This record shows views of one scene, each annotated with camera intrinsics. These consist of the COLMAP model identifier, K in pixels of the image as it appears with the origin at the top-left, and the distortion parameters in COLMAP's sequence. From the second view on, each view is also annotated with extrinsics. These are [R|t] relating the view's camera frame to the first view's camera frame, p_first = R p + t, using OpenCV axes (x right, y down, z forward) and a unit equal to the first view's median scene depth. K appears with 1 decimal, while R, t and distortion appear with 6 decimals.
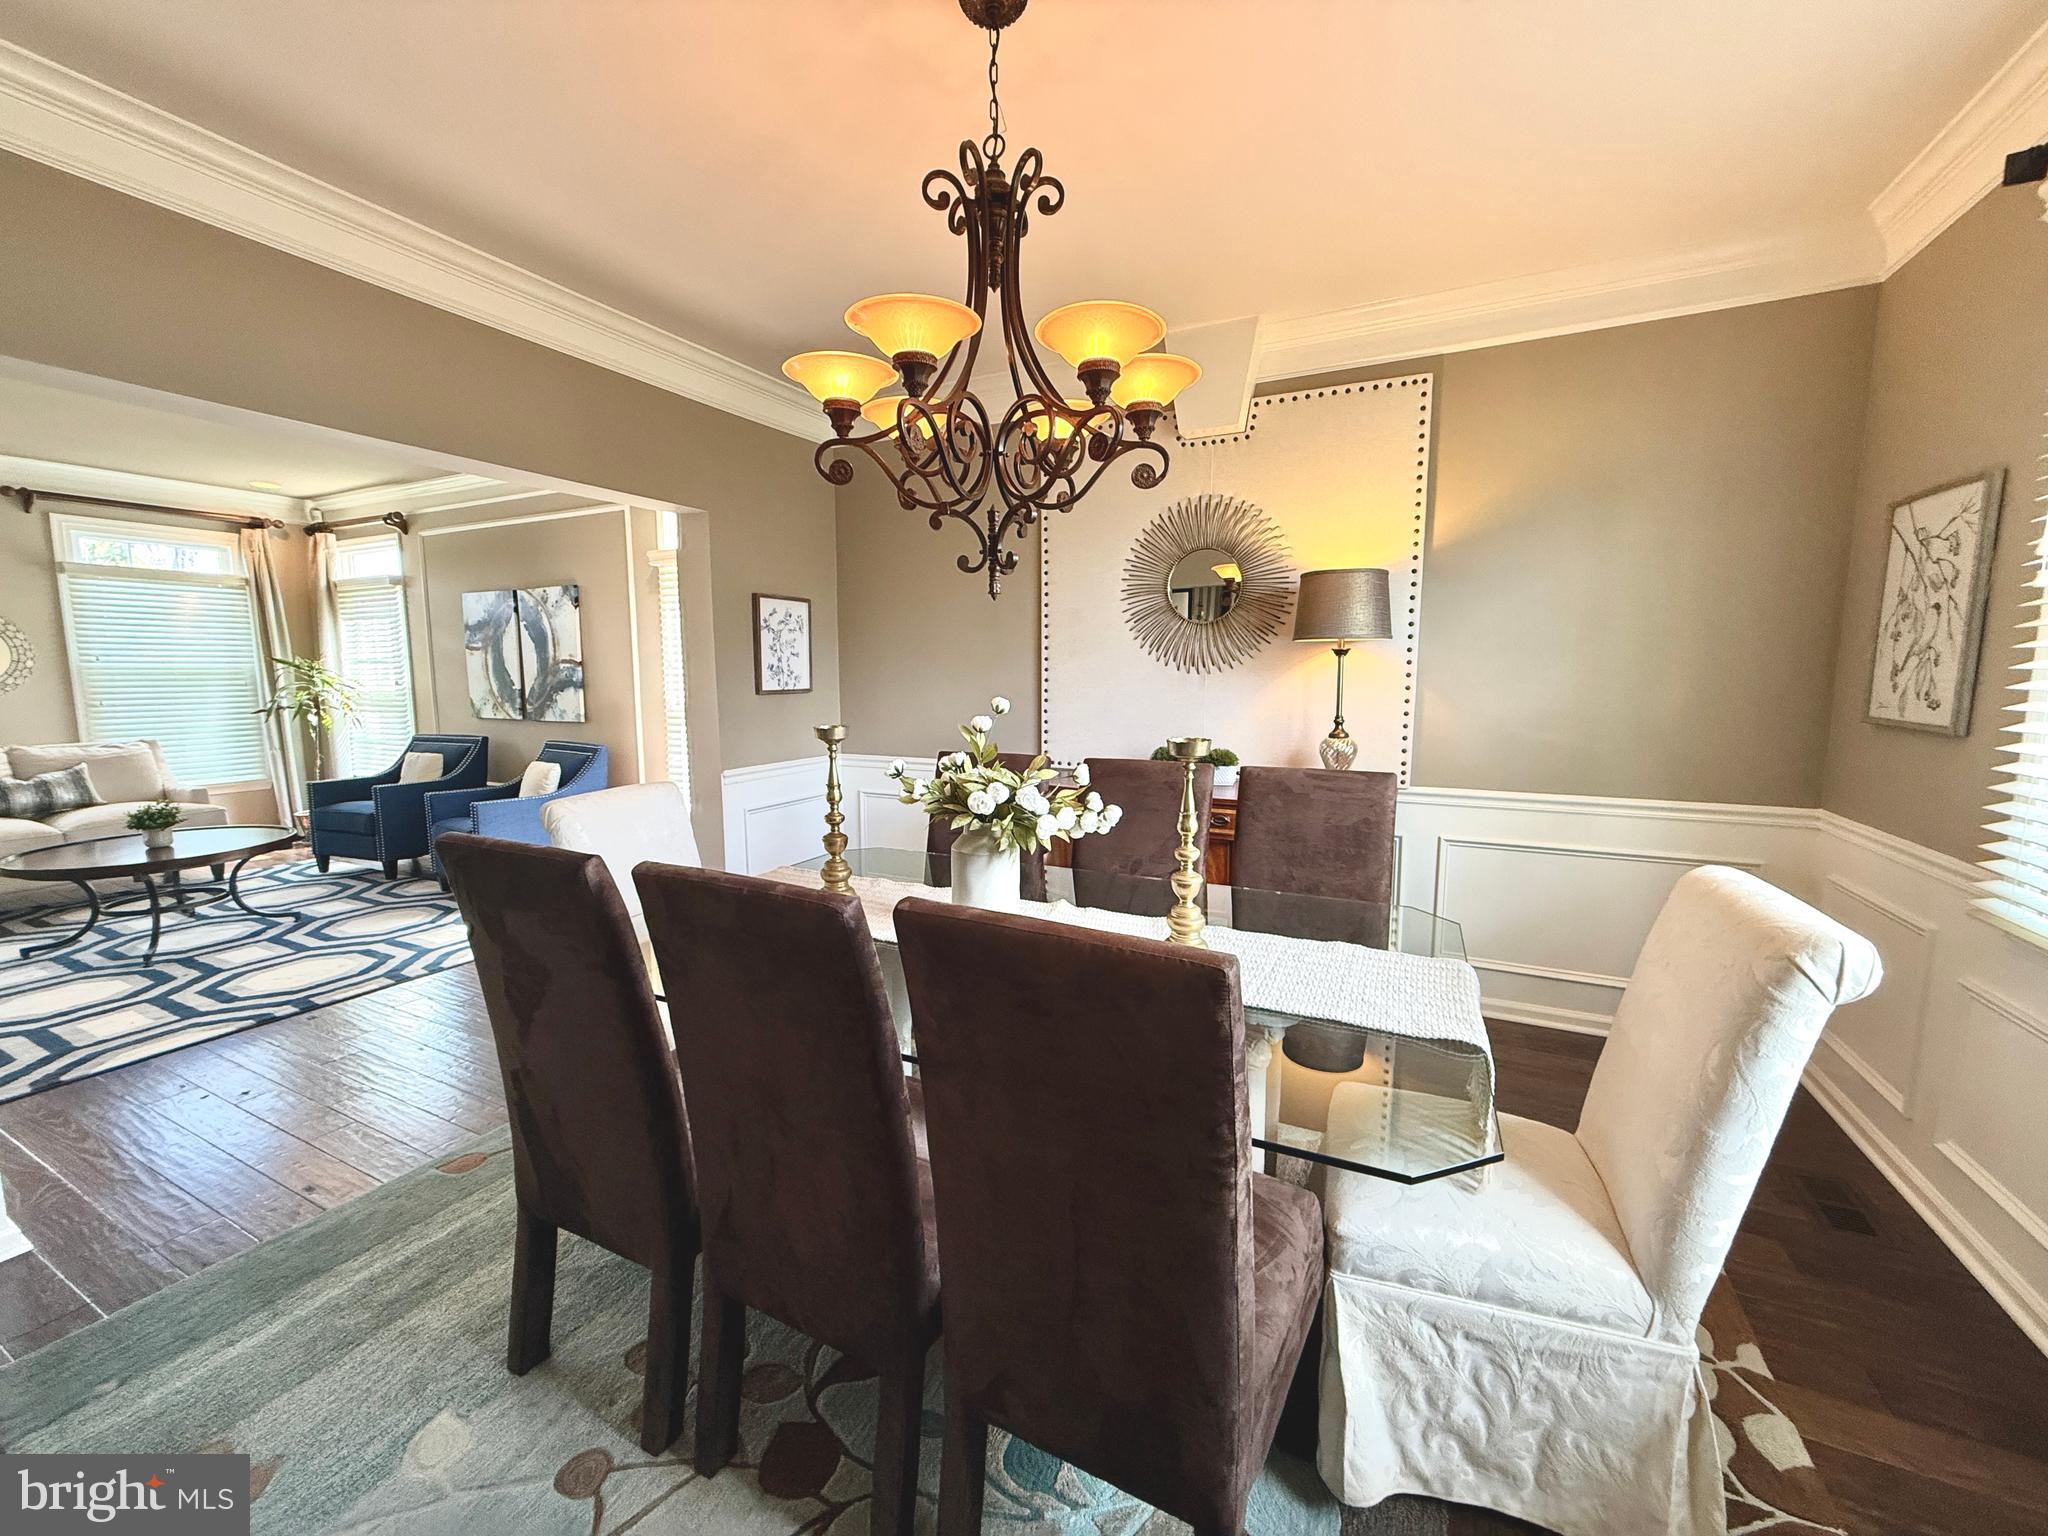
lens RADIAL K [[812.1, 0, 1025.5], [0, 812.1, 765.1], [0, 0, 1]] dist [-0.000329, 0.000159]
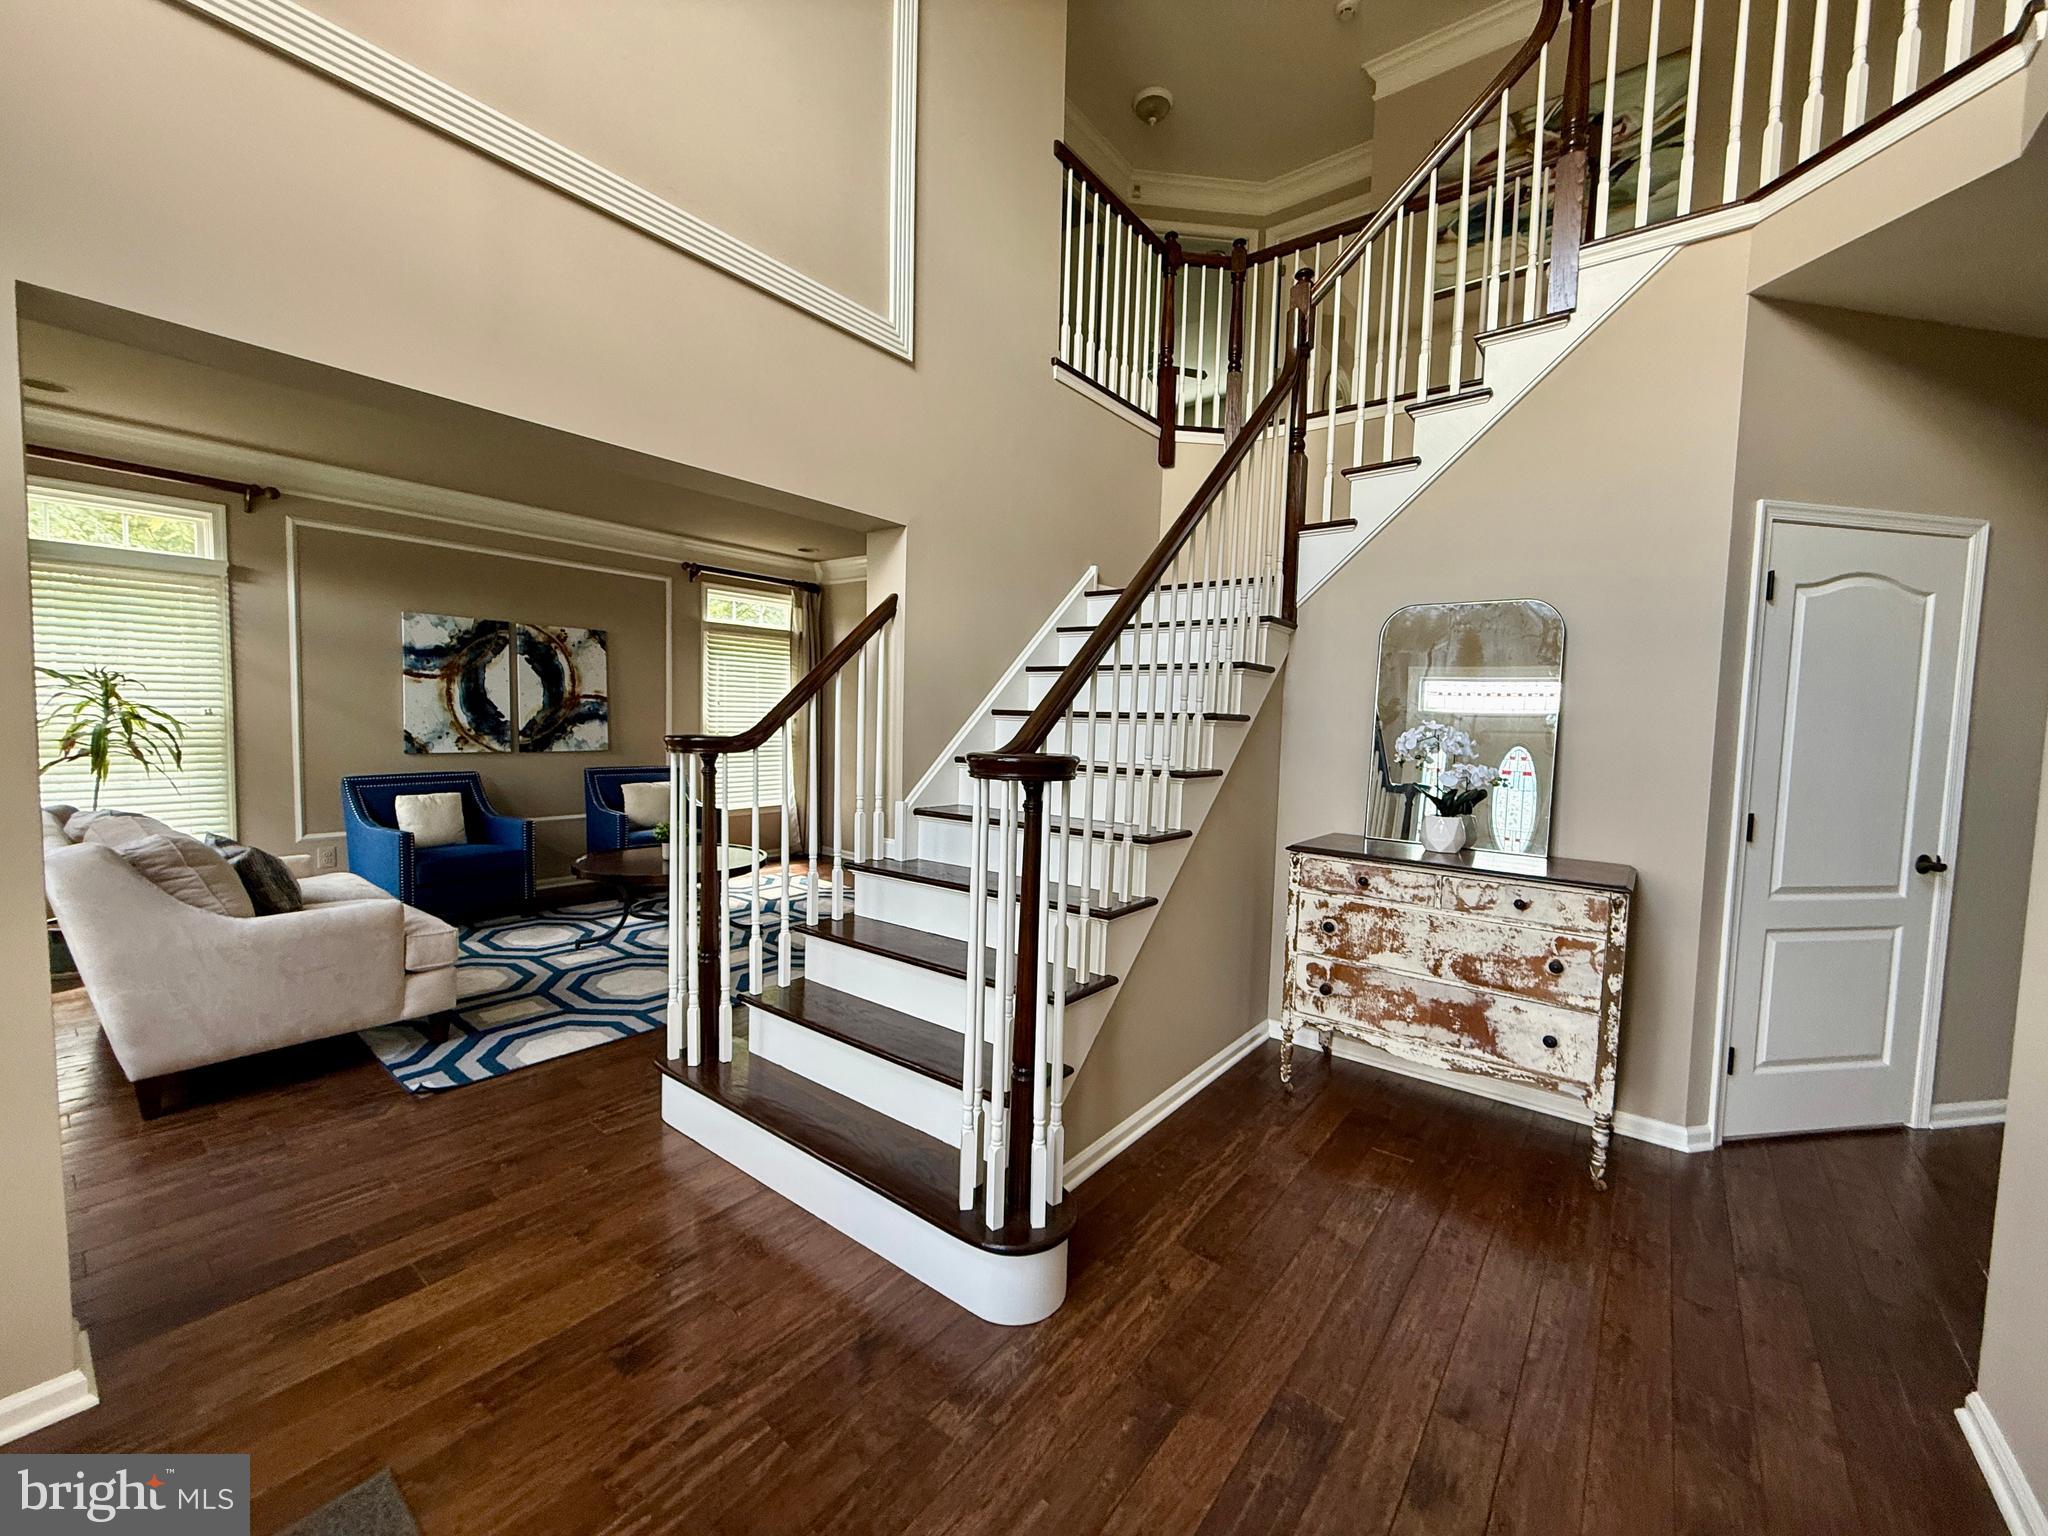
lens RADIAL K [[812.1, 0, 1015.5], [0, 812.1, 766.4], [0, 0, 1]] dist [-0.000329, 0.000159]
pose [[0.197823, -0.052572, 0.978827, -1.539600], [0.089345, 0.995371, 0.035404, -0.020151], [-0.976158, 0.080449, 0.201604, 0.215964]]
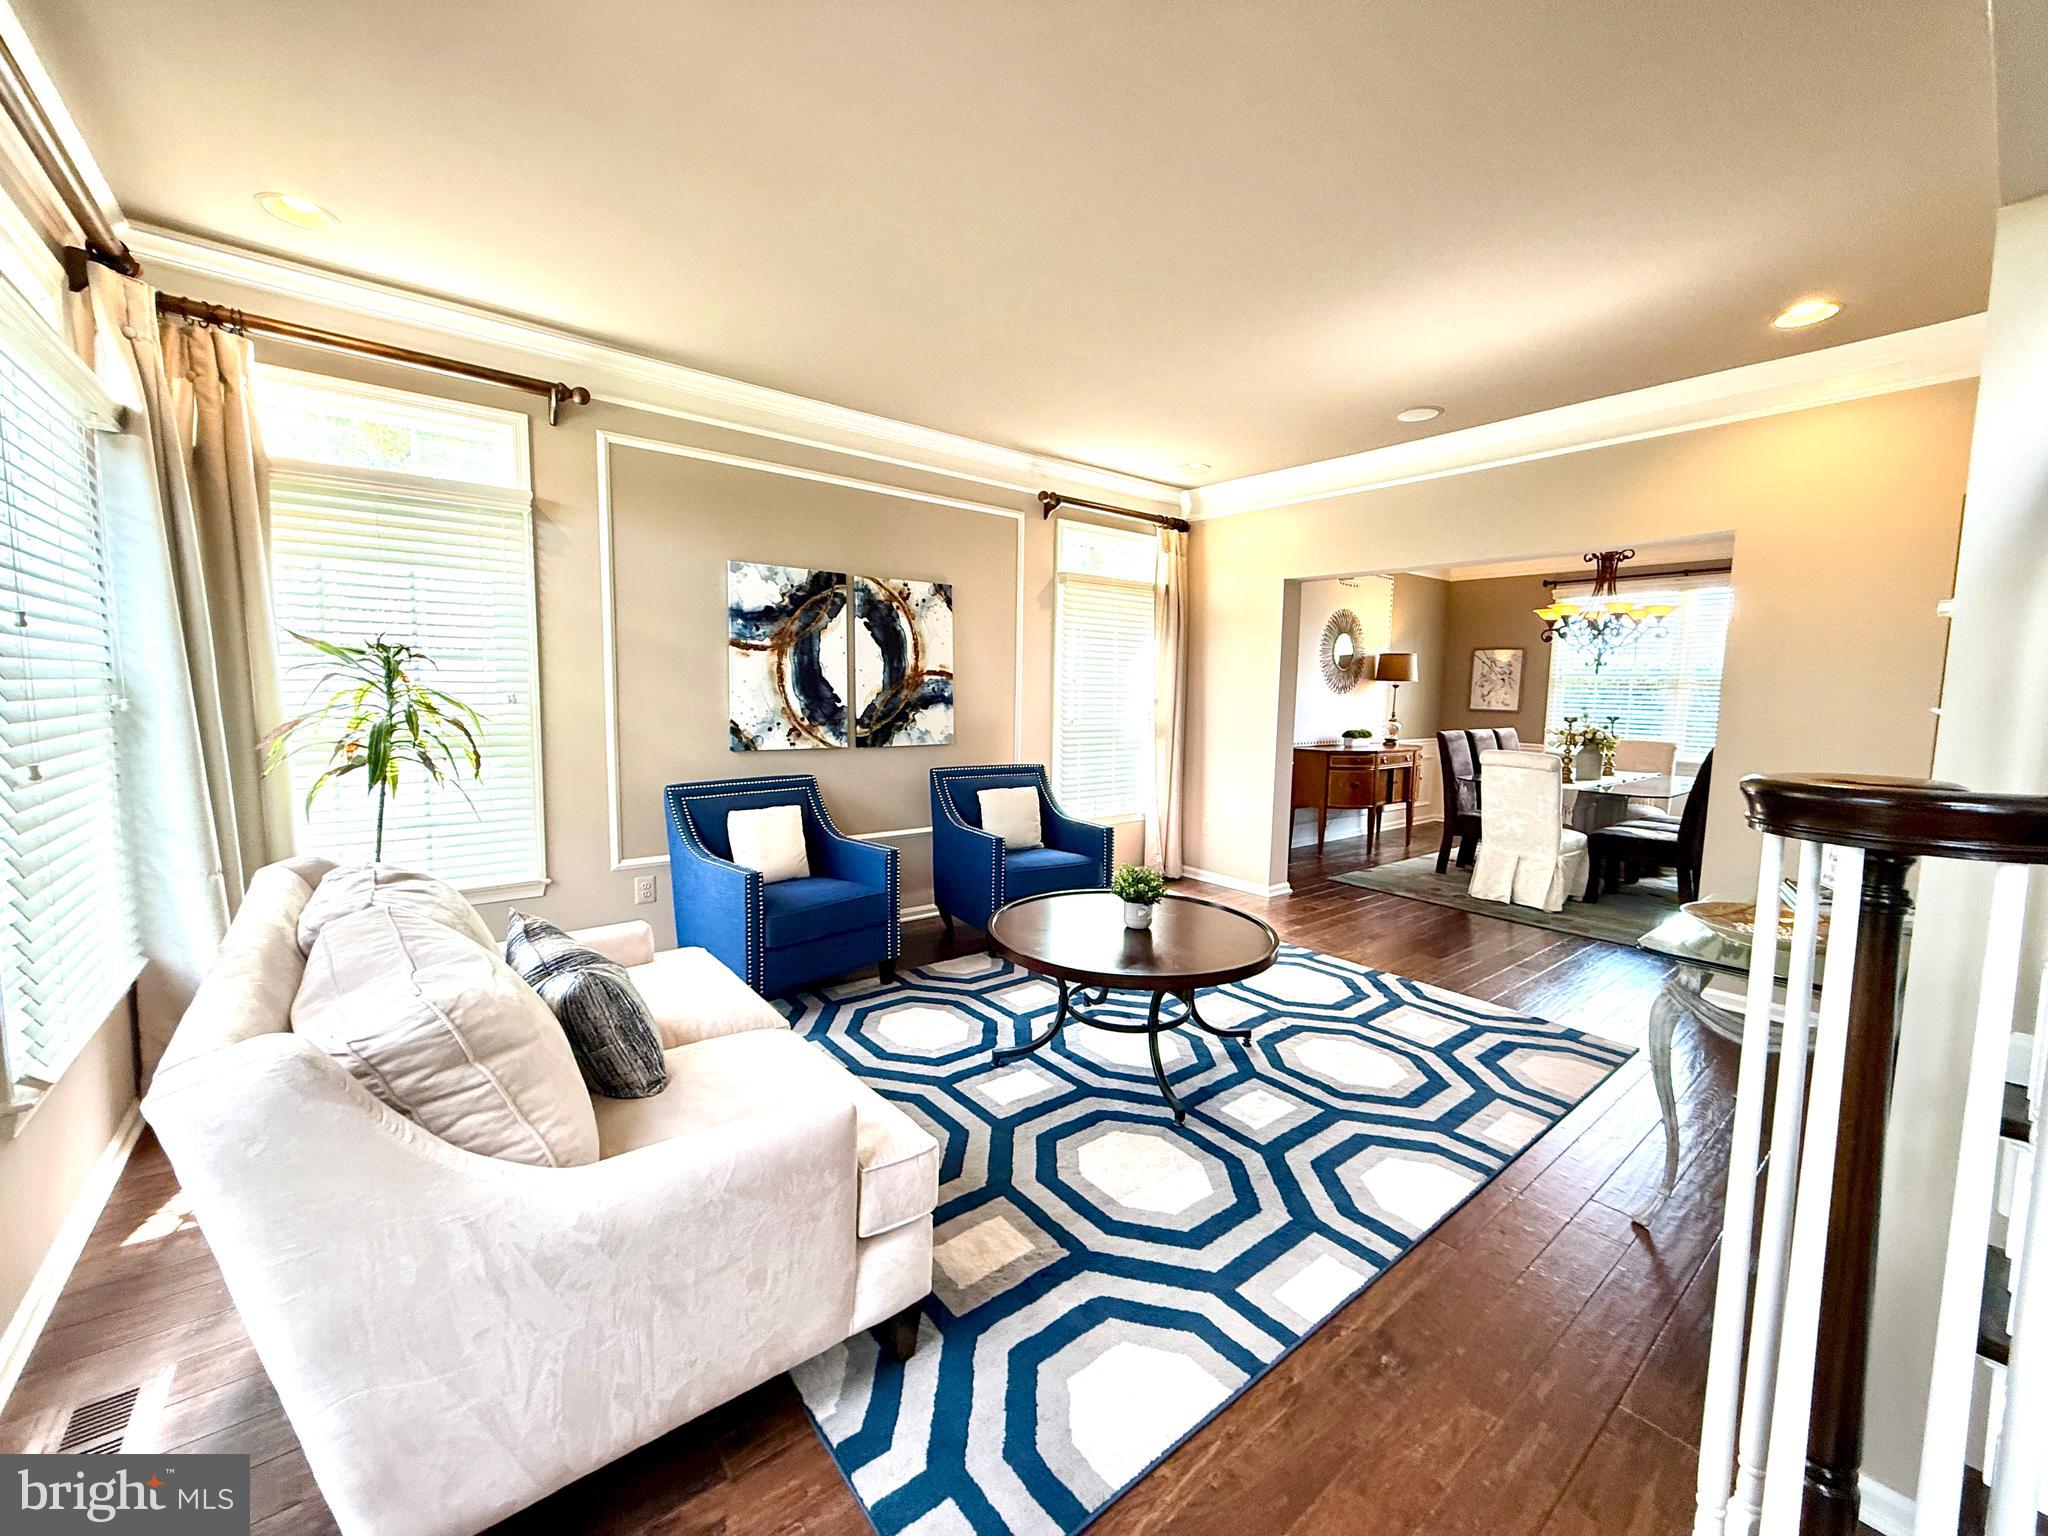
lens RADIAL K [[812.1, 0, 1018.4], [0, 812.1, 765.6], [0, 0, 1]] dist [-0.000329, 0.000159]
pose [[0.412510, -0.076842, 0.907706, -1.295232], [0.088241, 0.995121, 0.044140, -0.061927], [-0.906669, 0.061888, 0.417278, 0.577403]]
